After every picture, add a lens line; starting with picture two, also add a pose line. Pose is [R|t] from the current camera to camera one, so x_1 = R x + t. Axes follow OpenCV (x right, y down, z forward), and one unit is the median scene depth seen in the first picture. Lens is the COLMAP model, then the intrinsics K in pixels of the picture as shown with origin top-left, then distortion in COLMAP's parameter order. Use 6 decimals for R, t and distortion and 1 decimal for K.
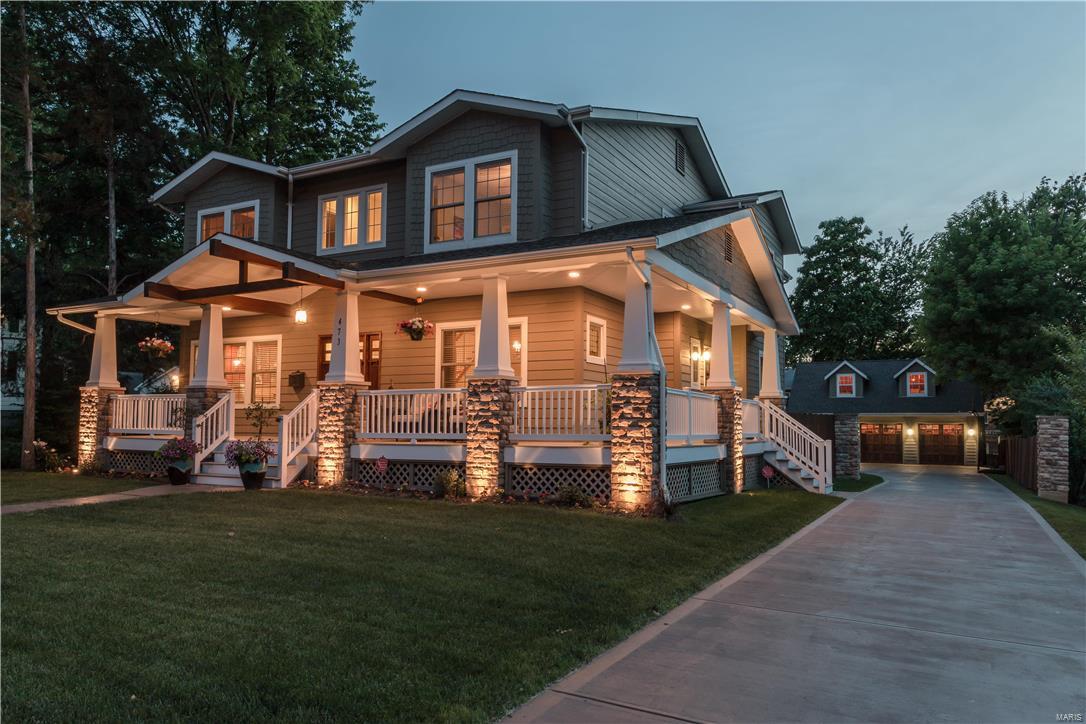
lens RADIAL K [[777.4, 0, 561.9], [0, 777.4, 363.7], [0, 0, 1]] dist [0.044995, 0.002384]
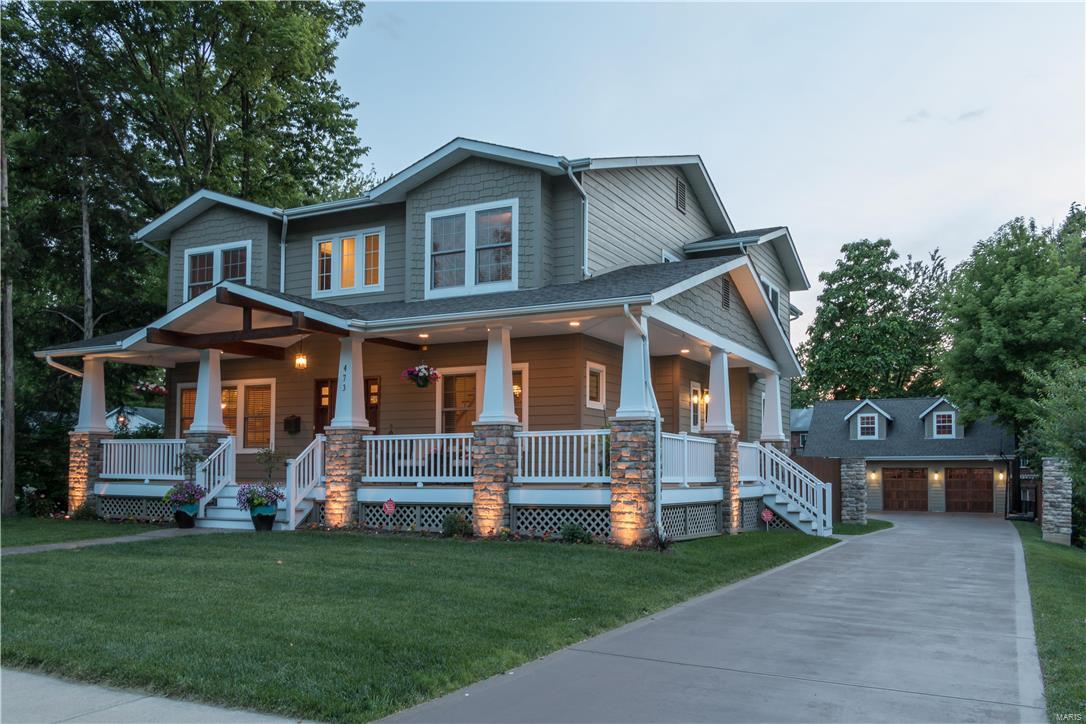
lens RADIAL K [[908.0, 0, 571.1], [0, 908.0, 420.3], [0, 0, 1]] dist [0.039107, -0.002034]
pose [[0.999822, -0.002382, 0.018710, -0.009426], [0.001968, 0.999753, 0.022118, -0.009392], [-0.018758, -0.022077, 0.999580, -0.164531]]
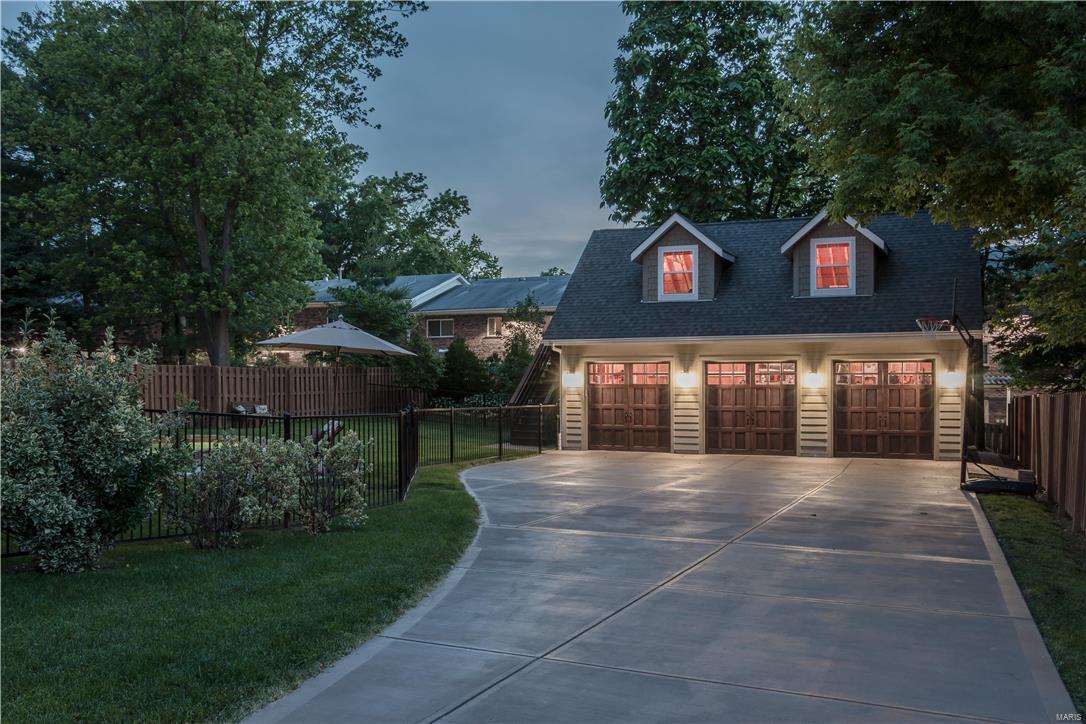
lens RADIAL K [[989.5, 0, 543.0], [0, 989.5, 362.0], [0, 0, 1]] dist [0.002052, 0.001042]
pose [[0.997344, -0.004980, 0.072661, 0.722163], [0.000388, 0.998008, 0.063081, 0.121678], [-0.072830, -0.062885, 0.995360, 1.342329]]
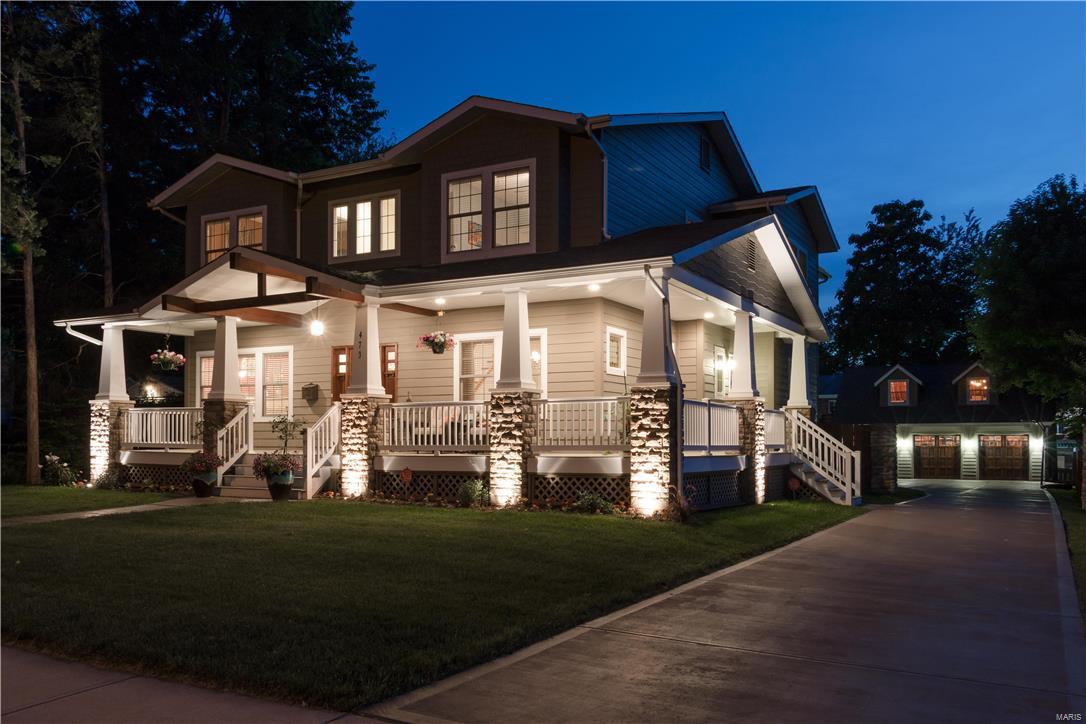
lens RADIAL K [[911.1, 0, 564.8], [0, 911.1, 413.1], [0, 0, 1]] dist [0.038012, -0.005330]
pose [[0.999861, -0.005740, -0.015651, -0.003572], [0.006508, 0.998756, 0.049445, -0.008013], [0.015347, -0.049540, 0.998654, -0.143379]]
